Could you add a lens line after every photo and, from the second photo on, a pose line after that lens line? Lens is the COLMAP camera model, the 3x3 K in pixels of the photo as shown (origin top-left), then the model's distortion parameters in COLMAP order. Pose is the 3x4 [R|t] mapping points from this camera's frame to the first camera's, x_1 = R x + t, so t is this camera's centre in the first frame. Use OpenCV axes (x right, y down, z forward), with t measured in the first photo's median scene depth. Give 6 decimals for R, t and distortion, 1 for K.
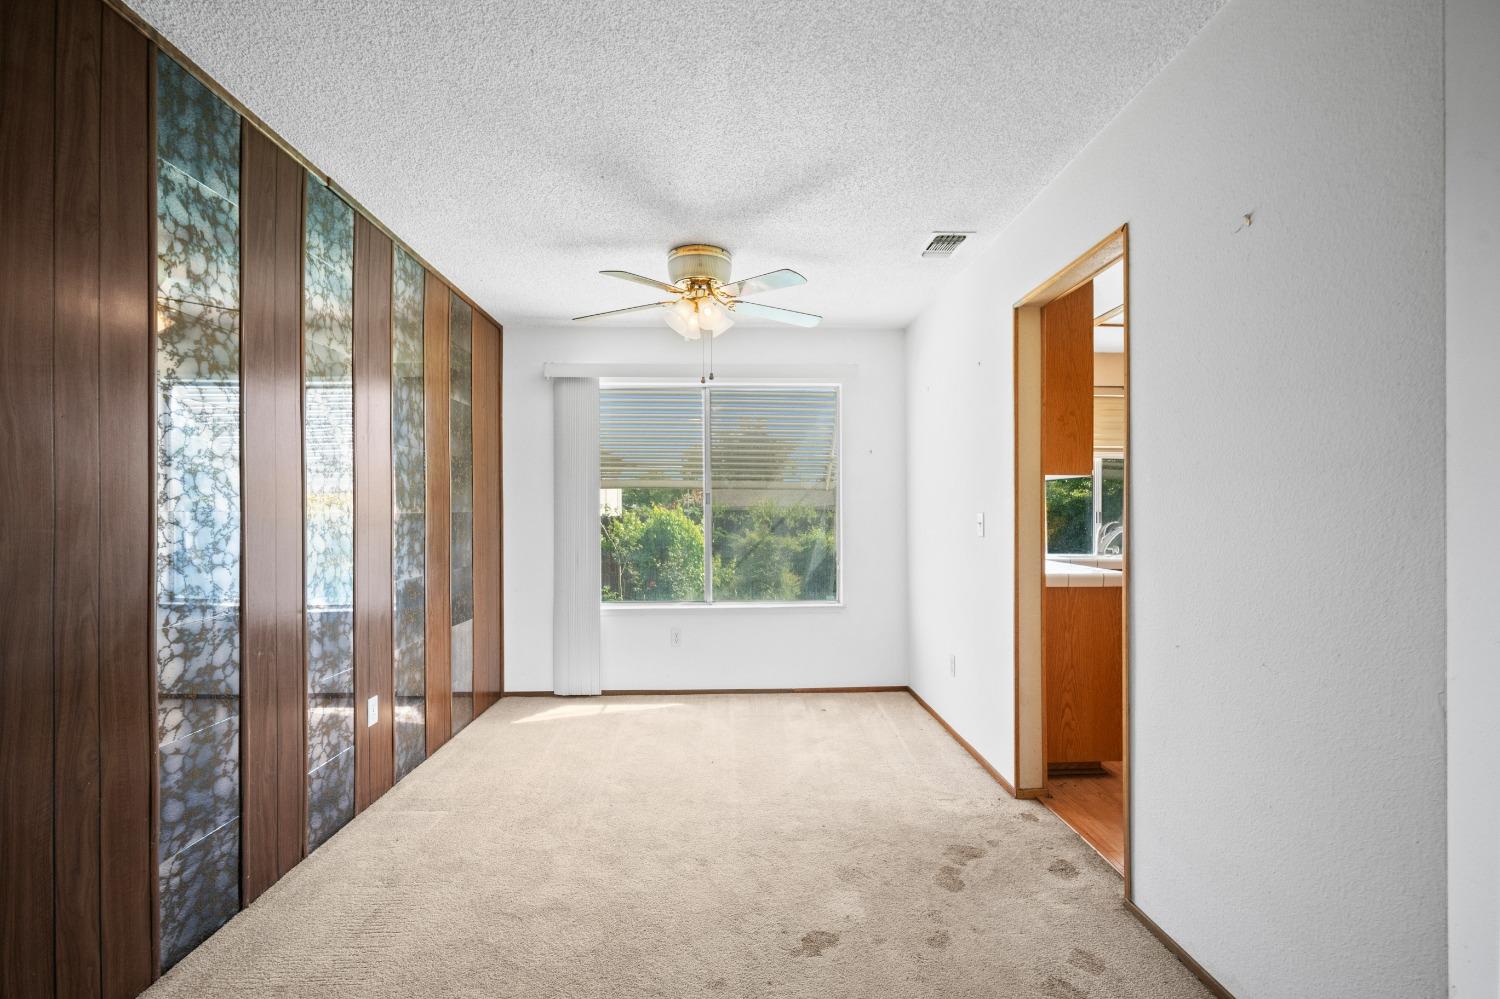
lens RADIAL K [[661.5, 0, 741.9], [0, 661.5, 514.8], [0, 0, 1]] dist [-0.013298, 0.001978]
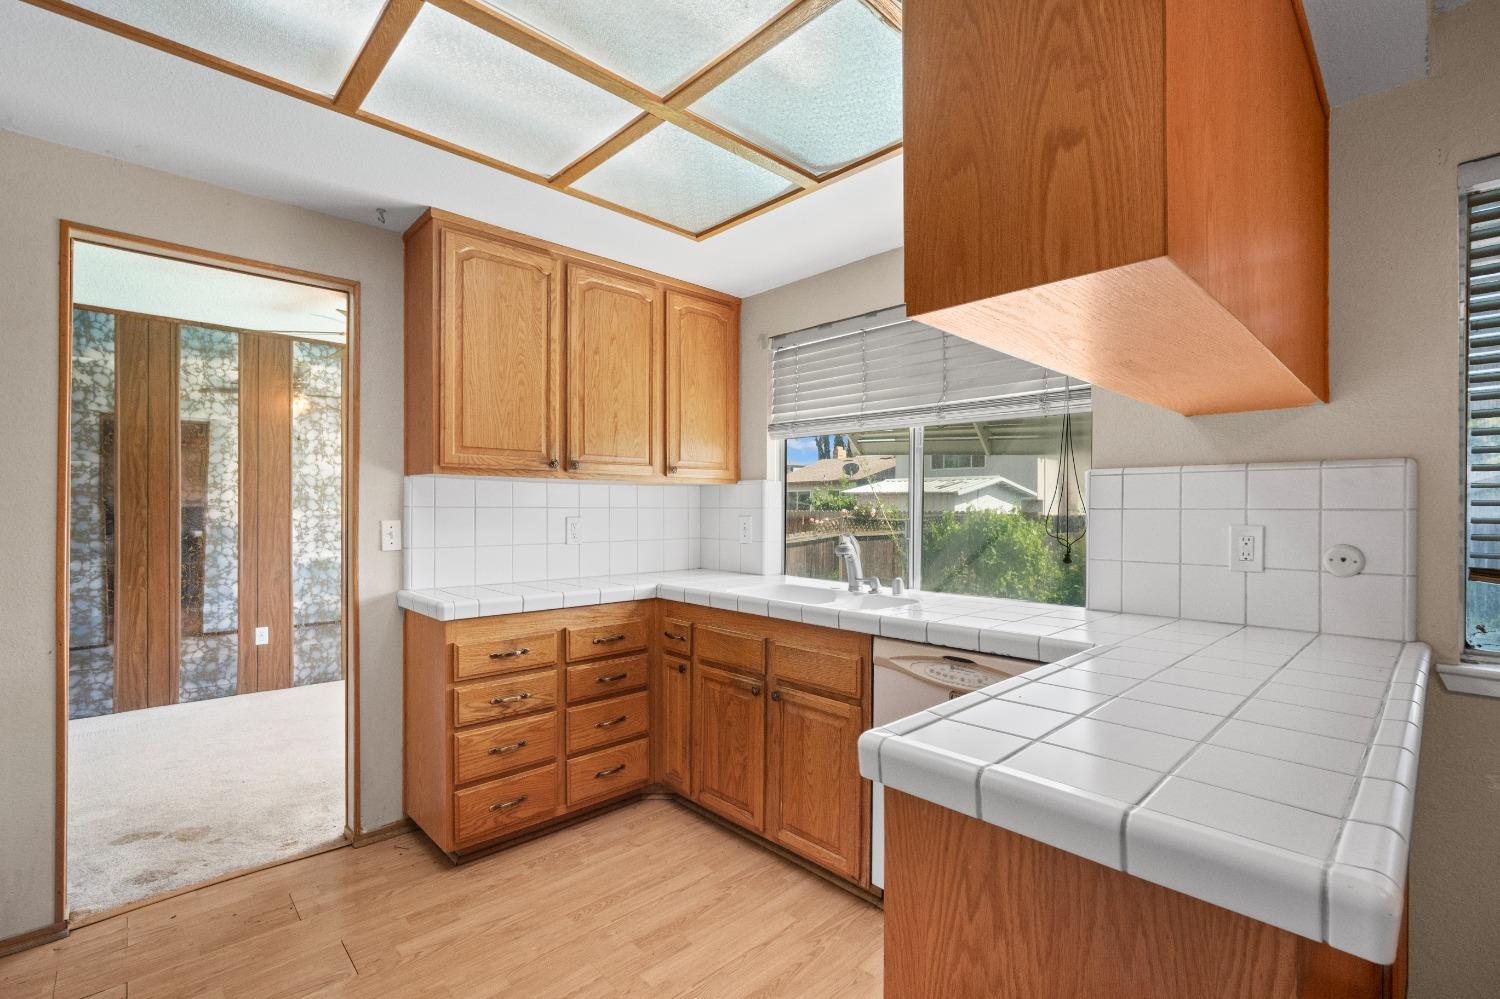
lens RADIAL K [[661.5, 0, 739.6], [0, 661.5, 506.6], [0, 0, 1]] dist [-0.013298, 0.001978]
pose [[0.668459, -0.003757, -0.743740, 1.308298], [0.001305, 0.999992, -0.003879, -0.010452], [0.743748, 0.001622, 0.668458, 0.718953]]
